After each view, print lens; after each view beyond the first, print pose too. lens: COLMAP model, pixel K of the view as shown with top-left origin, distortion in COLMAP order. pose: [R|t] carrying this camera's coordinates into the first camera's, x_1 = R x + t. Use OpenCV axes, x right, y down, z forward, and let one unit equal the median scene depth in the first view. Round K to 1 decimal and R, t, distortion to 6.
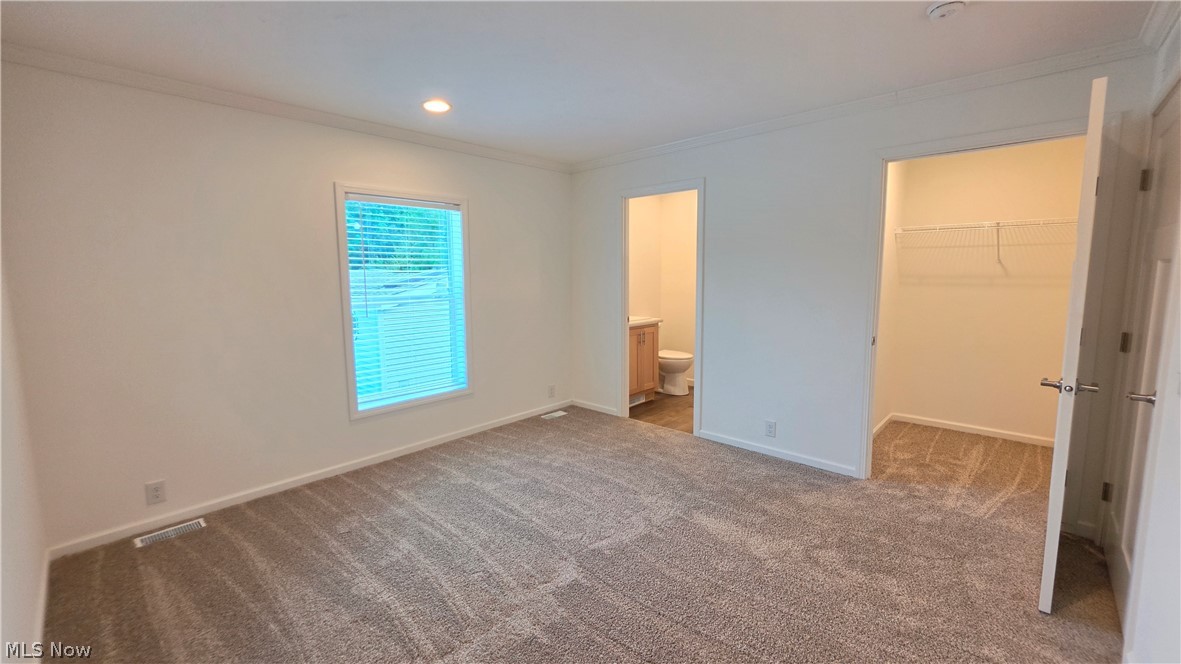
lens RADIAL K [[484.8, 0, 594.5], [0, 484.8, 326.9], [0, 0, 1]] dist [0.000610, 0.000128]
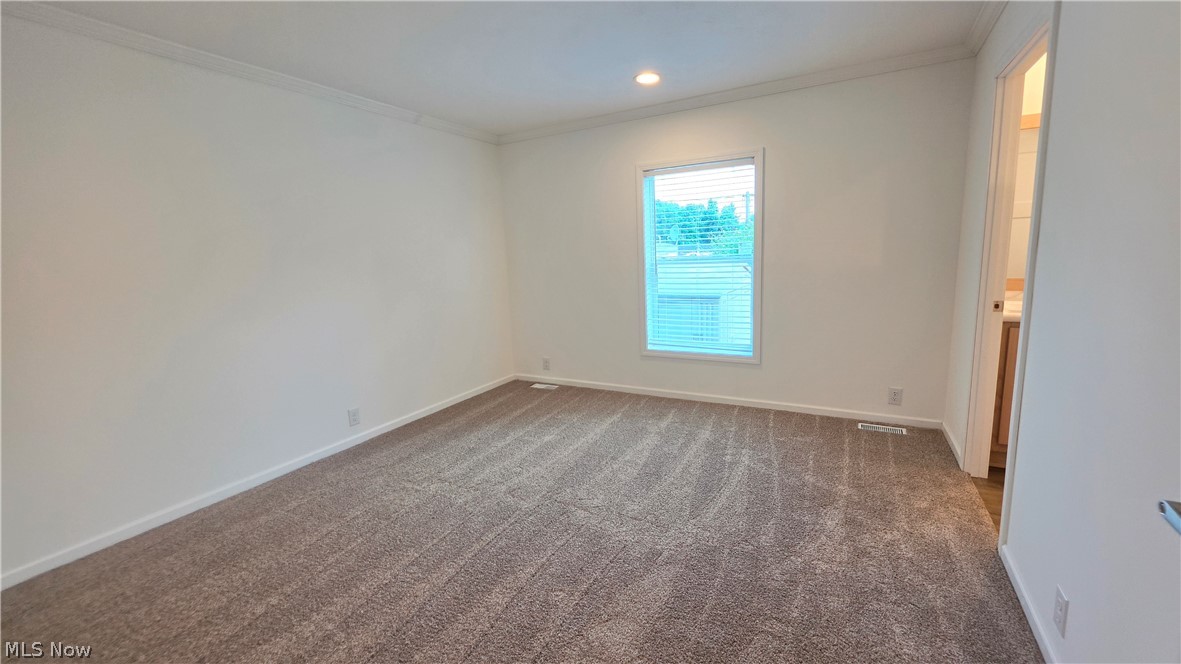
lens RADIAL K [[484.8, 0, 594.5], [0, 484.8, 326.9], [0, 0, 1]] dist [0.000610, 0.000128]
pose [[0.229124, 0.153617, -0.961199, 0.658068], [-0.075629, 0.987293, 0.139759, -0.045866], [0.970455, 0.040672, 0.237831, 0.566680]]
